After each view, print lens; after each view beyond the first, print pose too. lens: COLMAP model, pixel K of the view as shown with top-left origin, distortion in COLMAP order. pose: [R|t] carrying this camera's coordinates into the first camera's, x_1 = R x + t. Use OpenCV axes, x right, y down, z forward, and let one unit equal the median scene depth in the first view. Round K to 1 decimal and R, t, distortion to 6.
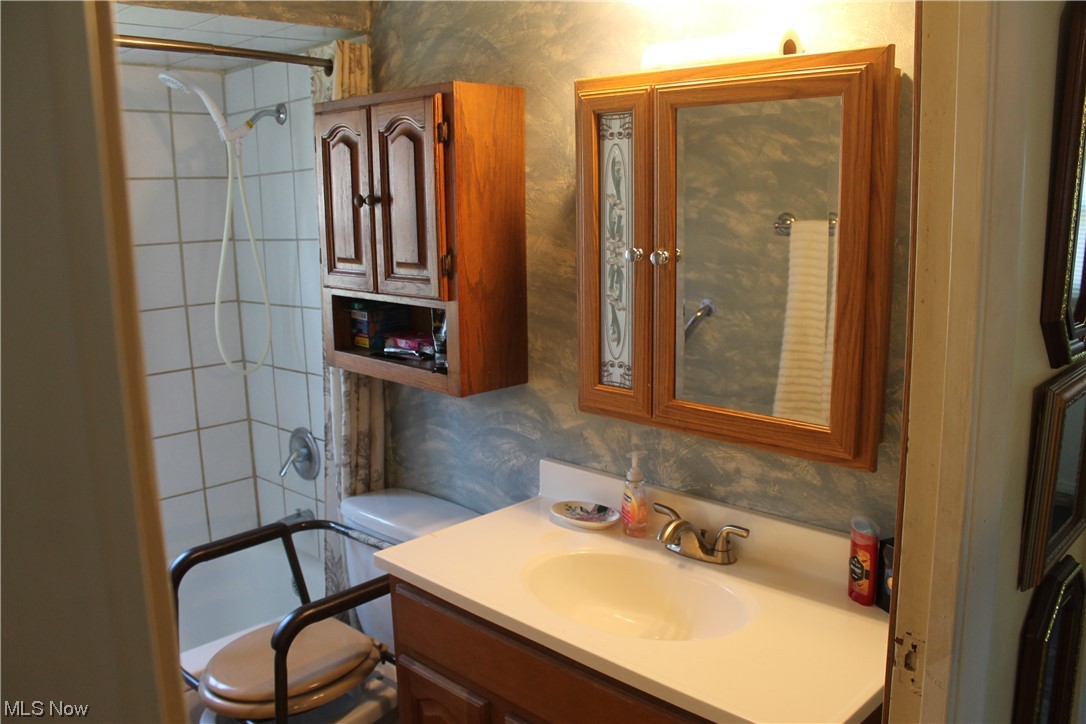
lens RADIAL K [[919.2, 0, 538.0], [0, 919.2, 368.6], [0, 0, 1]] dist [-0.139136, 0.088955]
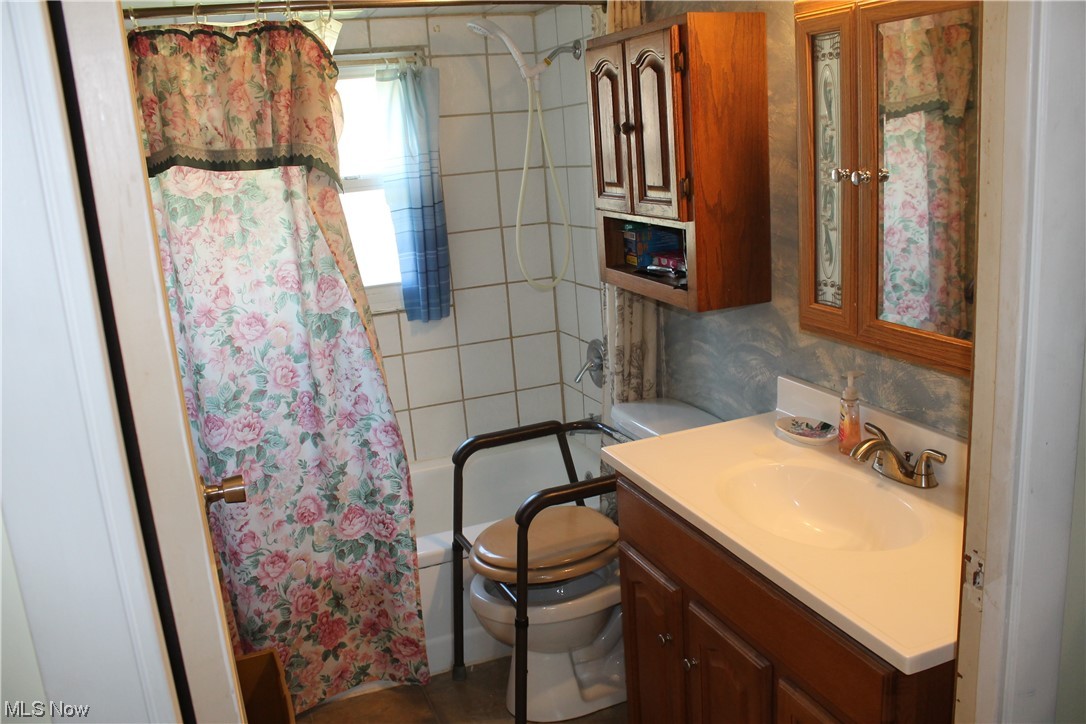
lens RADIAL K [[919.2, 0, 544.8], [0, 919.2, 369.7], [0, 0, 1]] dist [-0.139136, 0.088955]
pose [[0.913781, 0.057008, -0.402187, 0.181713], [-0.023962, 0.995944, 0.086727, 0.009519], [0.405500, -0.069612, 0.911441, -0.045371]]
